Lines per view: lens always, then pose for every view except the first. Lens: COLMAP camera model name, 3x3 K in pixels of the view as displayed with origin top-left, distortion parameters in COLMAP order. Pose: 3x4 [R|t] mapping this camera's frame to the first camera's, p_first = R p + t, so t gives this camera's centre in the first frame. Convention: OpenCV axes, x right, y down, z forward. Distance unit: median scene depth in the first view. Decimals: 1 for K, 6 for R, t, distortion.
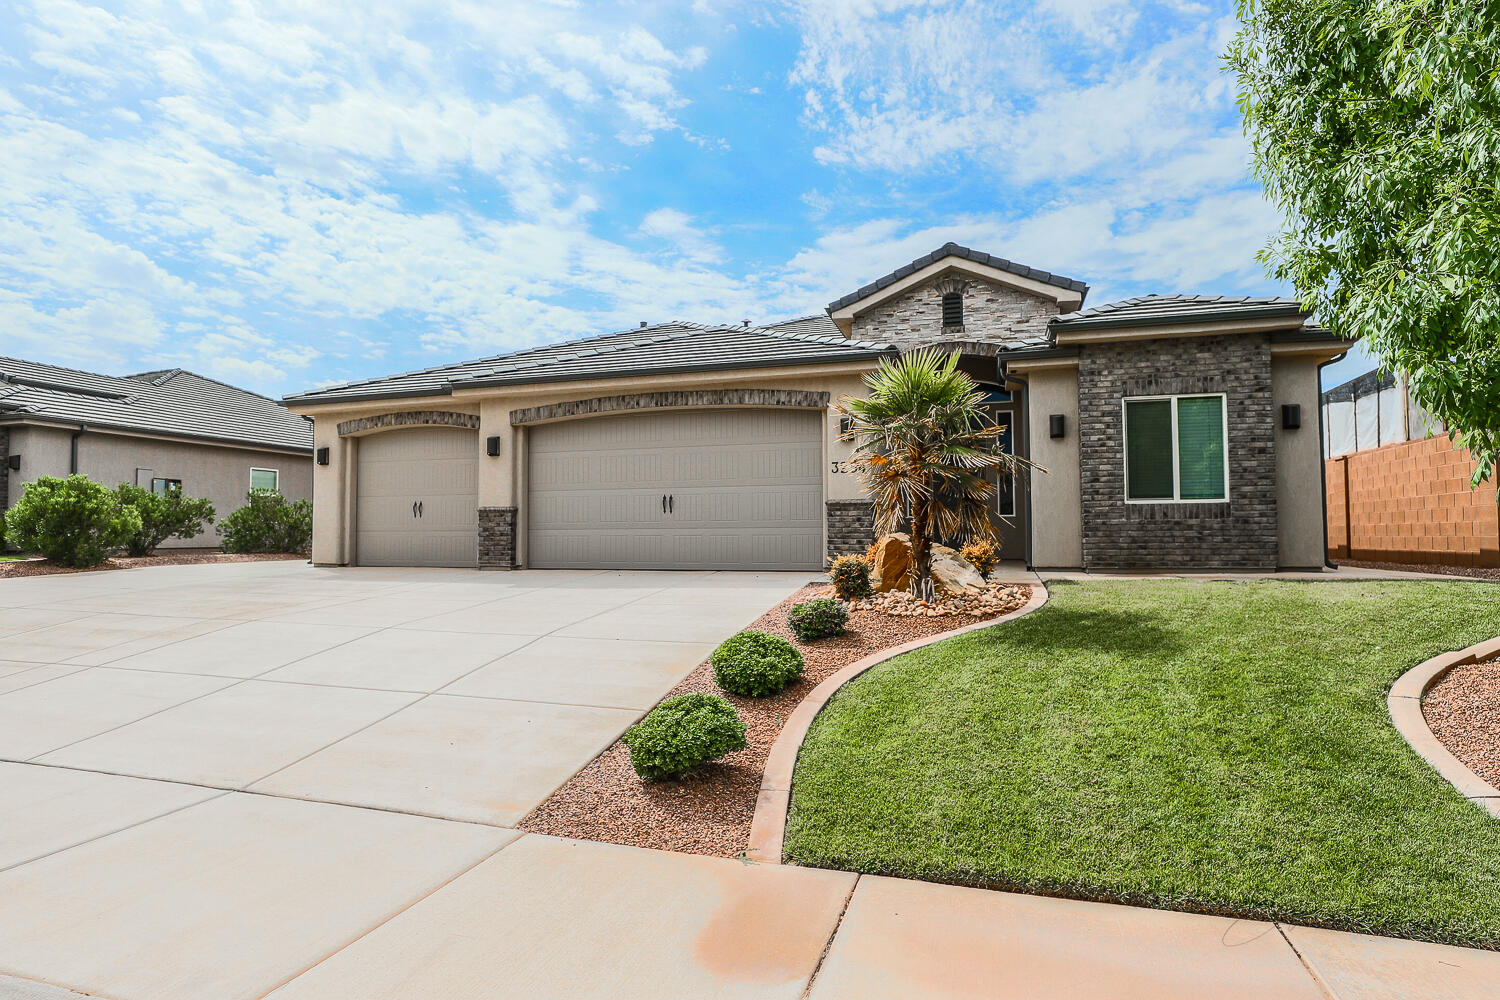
lens RADIAL K [[810.4, 0, 750.0], [0, 810.4, 500.0], [0, 0, 1]] dist [-0.037175, 0.010728]
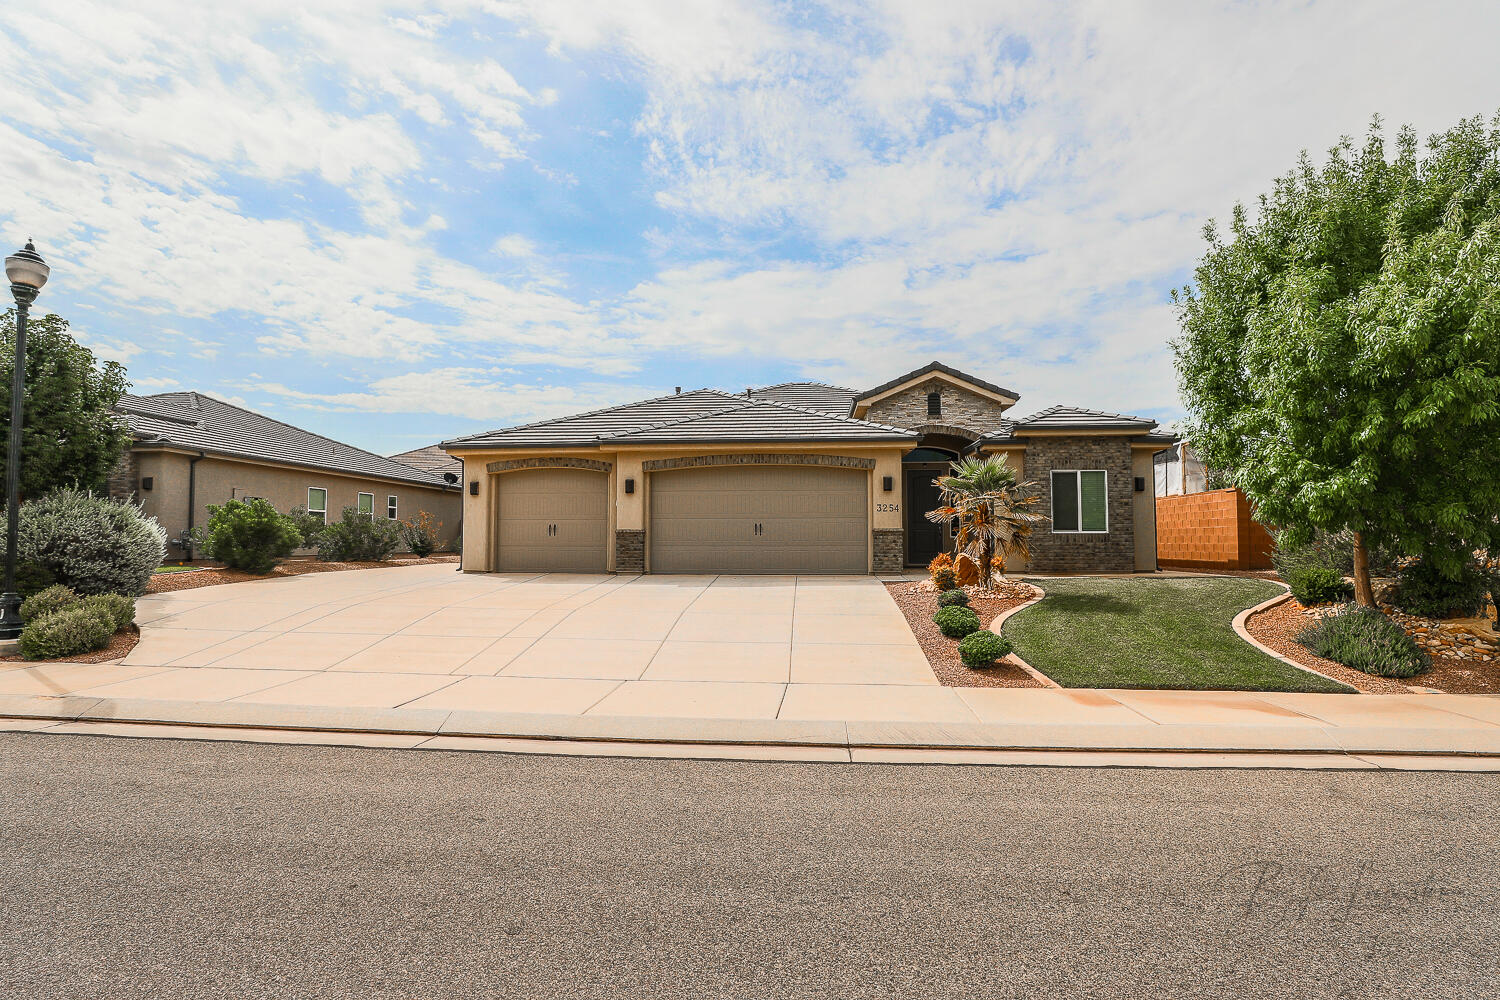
lens RADIAL K [[731.4, 0, 750.0], [0, 731.4, 500.0], [0, 0, 1]] dist [-0.051549, 0.009087]
pose [[0.976325, 0.016130, 0.215706, -0.383166], [-0.013764, 0.999828, -0.012465, -0.029803], [-0.215870, 0.009200, 0.976379, -0.276925]]
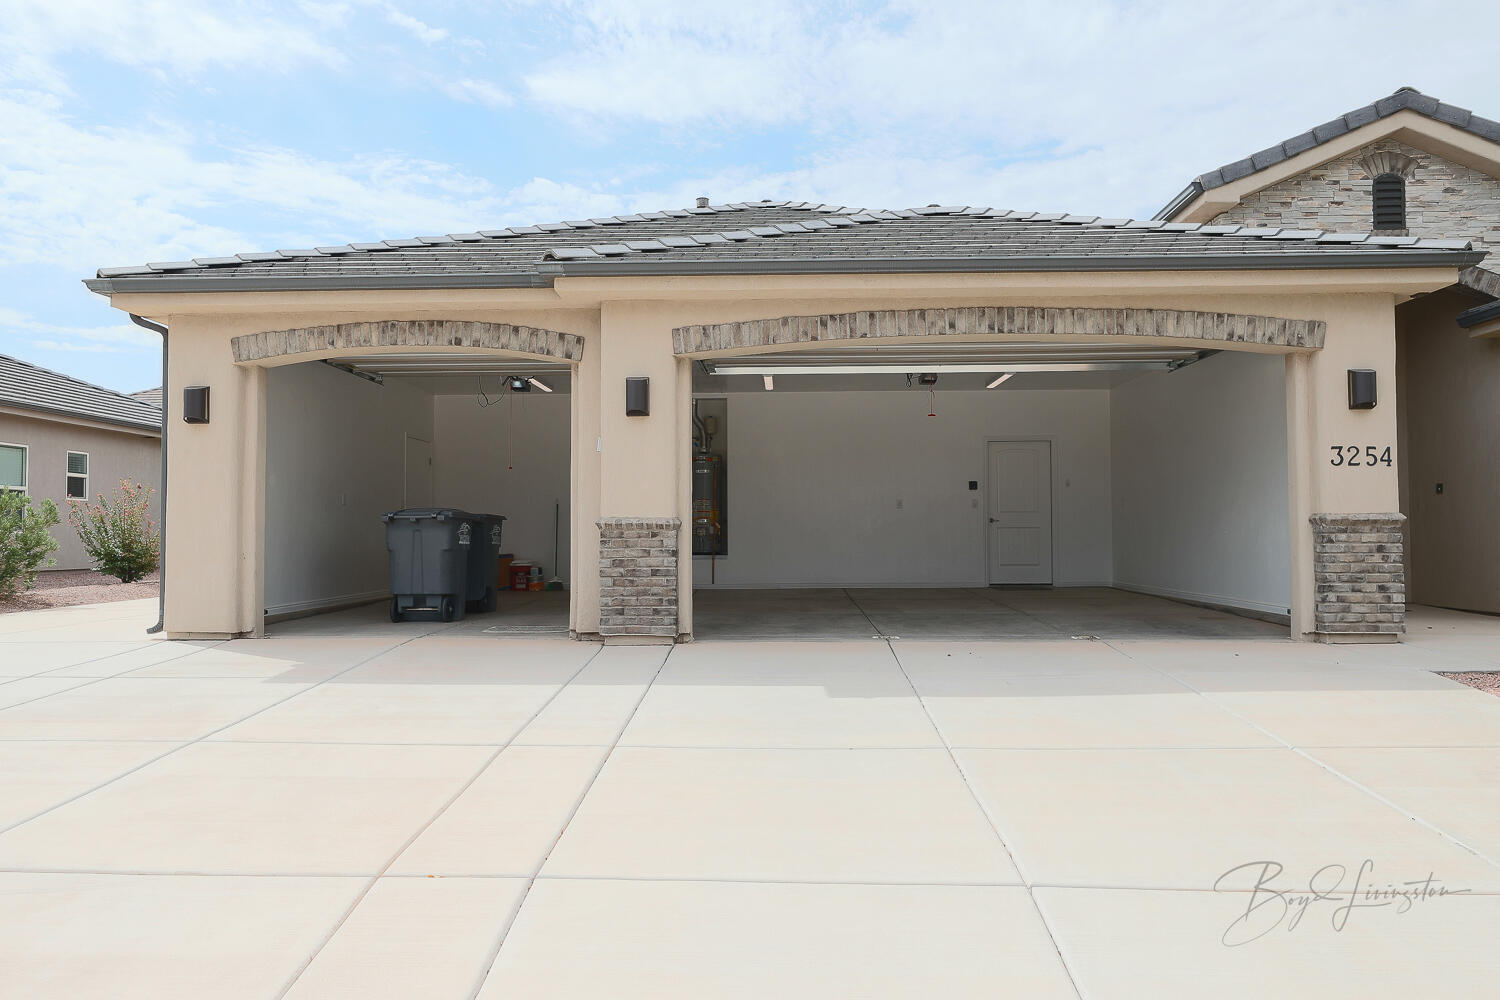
lens RADIAL K [[1053.2, 0, 750.0], [0, 1053.2, 500.0], [0, 0, 1]] dist [-0.006107, 0.001113]
pose [[0.964835, 0.011238, 0.262617, -0.417486], [-0.013727, 0.999877, 0.007645, -0.008356], [-0.262499, -0.010981, 0.964870, 0.348430]]
